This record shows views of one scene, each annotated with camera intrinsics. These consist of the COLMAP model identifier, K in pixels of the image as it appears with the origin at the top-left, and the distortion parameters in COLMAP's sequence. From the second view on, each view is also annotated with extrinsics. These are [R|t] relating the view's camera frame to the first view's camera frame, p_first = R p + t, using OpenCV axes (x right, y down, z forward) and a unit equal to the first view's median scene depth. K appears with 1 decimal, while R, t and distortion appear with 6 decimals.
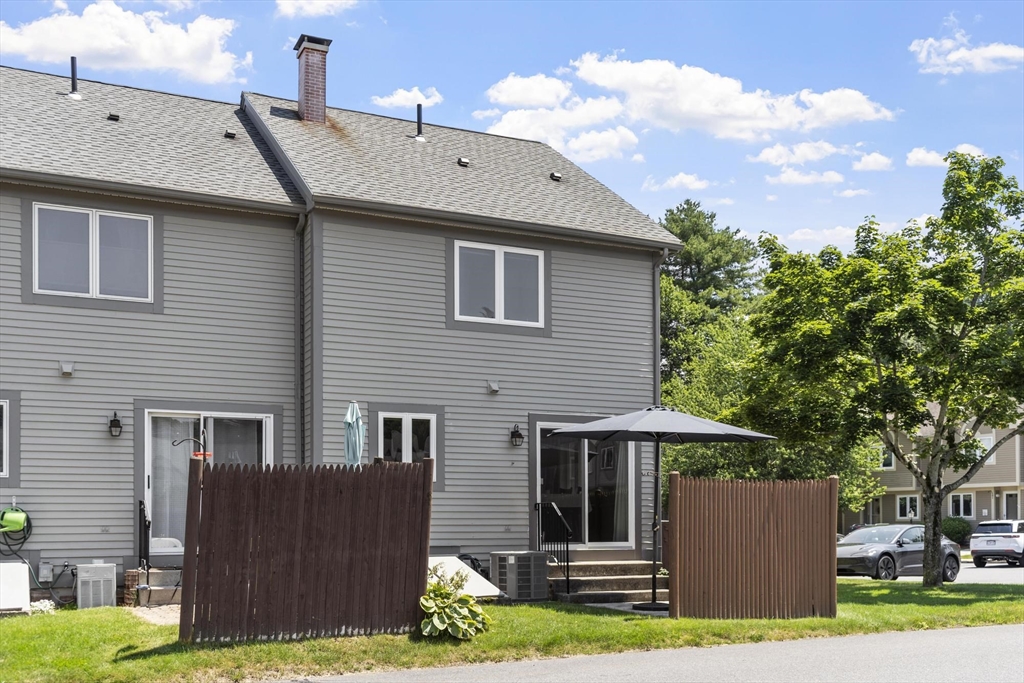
lens RADIAL K [[1049.5, 0, 512.3], [0, 1049.5, 390.1], [0, 0, 1]] dist [0.000253, -0.005817]
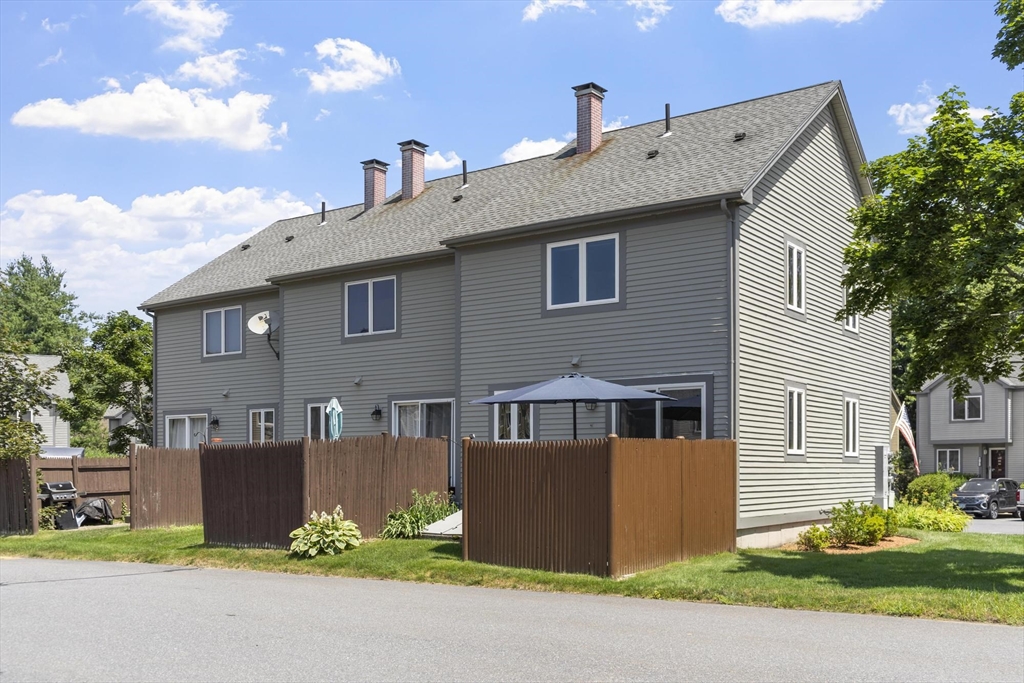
lens RADIAL K [[994.2, 0, 512.0], [0, 994.2, 341.5], [0, 0, 1]] dist [0.015217, 0.005185]
pose [[0.485373, -0.106475, -0.867799, 1.077976], [0.112999, 0.991872, -0.058496, 0.038134], [0.866974, -0.069668, 0.493460, 0.455166]]
